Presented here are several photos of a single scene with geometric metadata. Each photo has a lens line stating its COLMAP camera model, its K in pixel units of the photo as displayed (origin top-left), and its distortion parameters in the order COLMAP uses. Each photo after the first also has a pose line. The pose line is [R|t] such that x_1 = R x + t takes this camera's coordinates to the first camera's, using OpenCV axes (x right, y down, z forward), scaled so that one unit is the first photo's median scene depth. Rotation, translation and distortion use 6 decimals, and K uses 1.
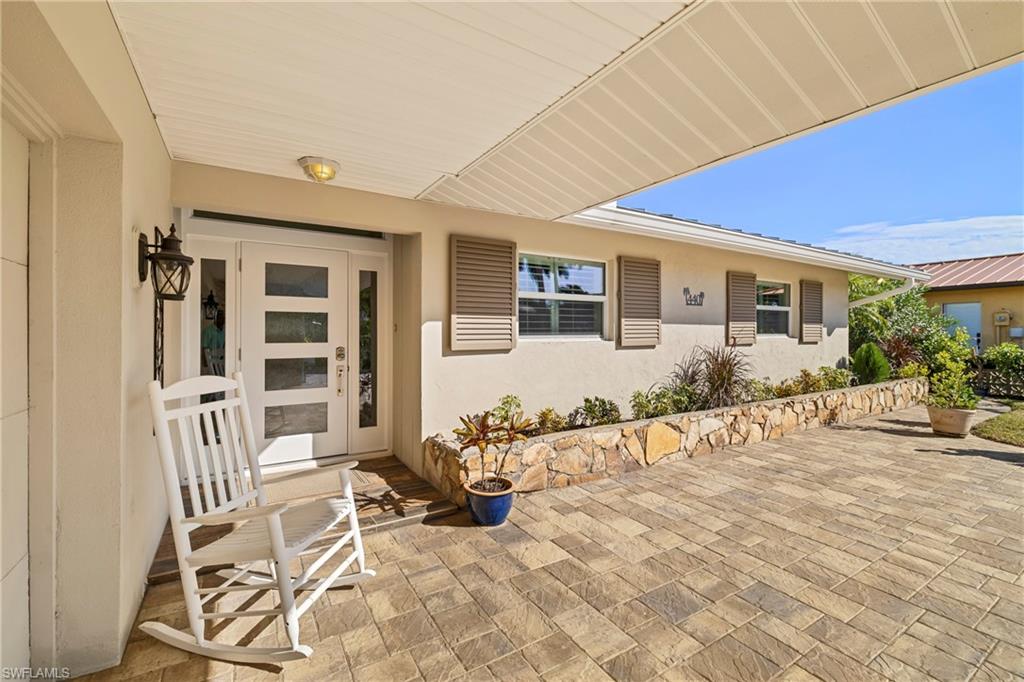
lens RADIAL K [[432.1, 0, 507.6], [0, 432.1, 331.1], [0, 0, 1]] dist [-0.001998, 0.000371]
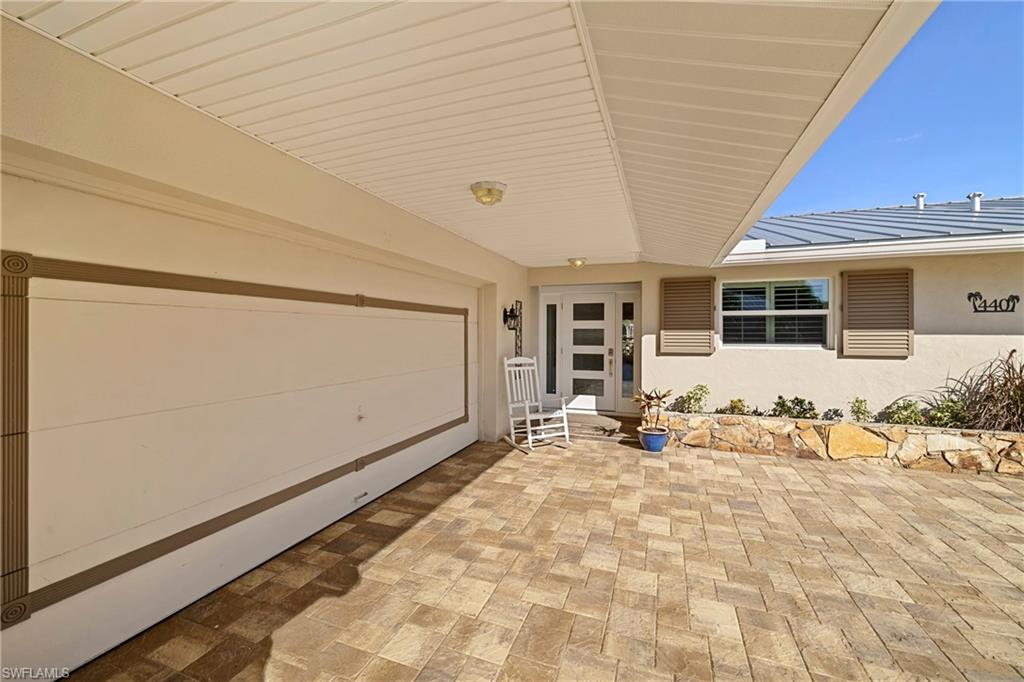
lens RADIAL K [[432.1, 0, 502.5], [0, 432.1, 338.3], [0, 0, 1]] dist [-0.001998, 0.000371]
pose [[0.617515, 0.010730, -0.786486, 0.745250], [0.000109, 0.999906, 0.013728, -0.029123], [0.786559, -0.008563, 0.617455, -0.430340]]
